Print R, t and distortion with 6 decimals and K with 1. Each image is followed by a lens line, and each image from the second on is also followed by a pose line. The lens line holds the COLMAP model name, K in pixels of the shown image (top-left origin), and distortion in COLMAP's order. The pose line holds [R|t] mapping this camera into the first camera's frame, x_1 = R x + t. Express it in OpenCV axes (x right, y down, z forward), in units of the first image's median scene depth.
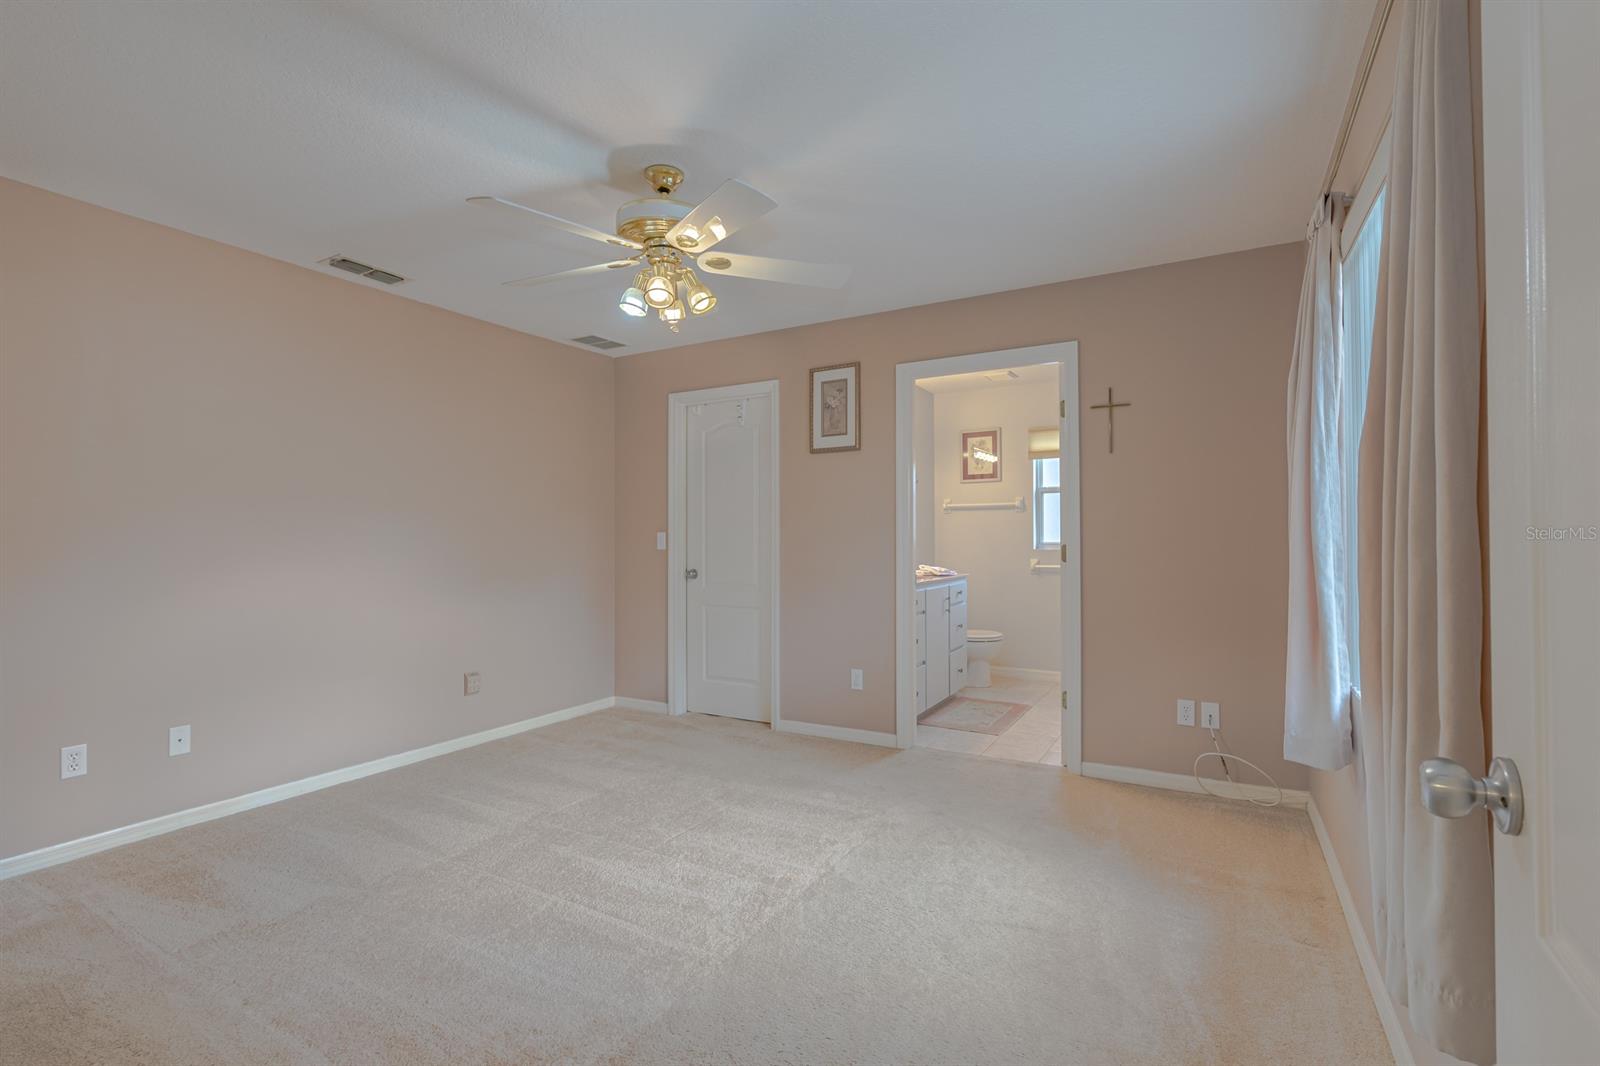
lens RADIAL K [[741.7, 0, 809.7], [0, 741.7, 538.4], [0, 0, 1]] dist [-0.009708, -0.000024]
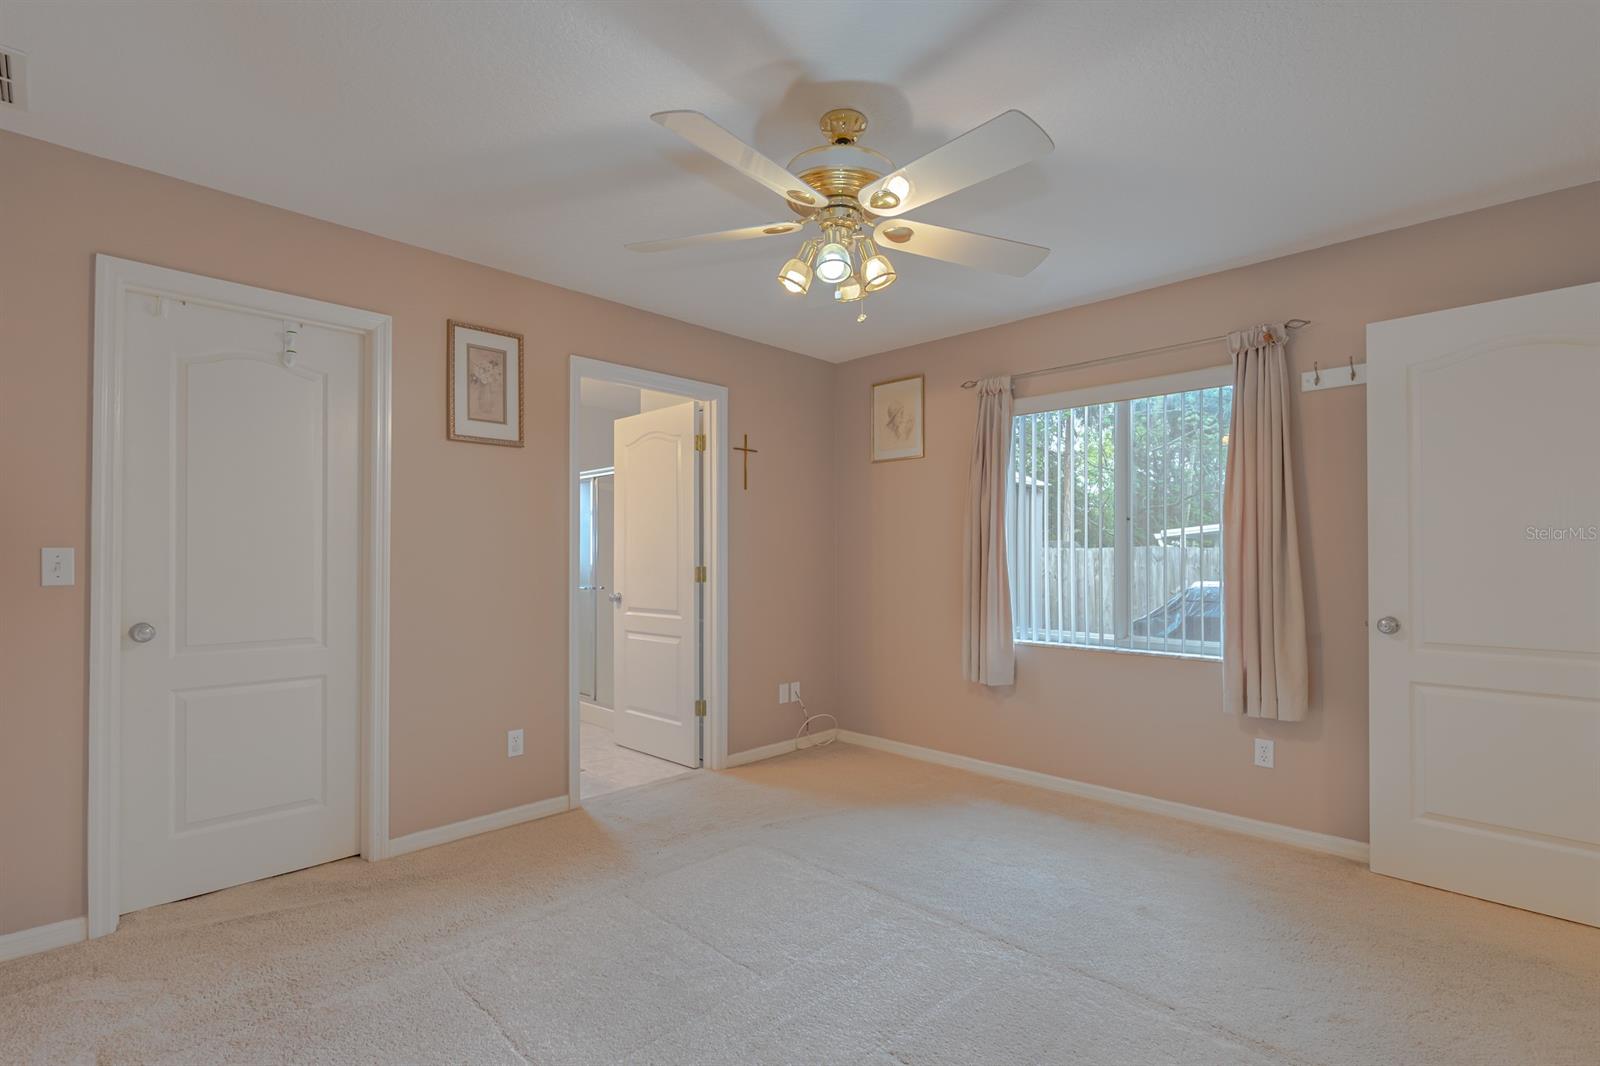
lens RADIAL K [[741.7, 0, 811.9], [0, 741.7, 548.3], [0, 0, 1]] dist [-0.009708, -0.000024]
pose [[0.238746, 0.012837, 0.970997, -0.613317], [-0.005719, 0.999914, -0.011814, -0.005604], [-0.971065, -0.002733, 0.238799, 0.513242]]
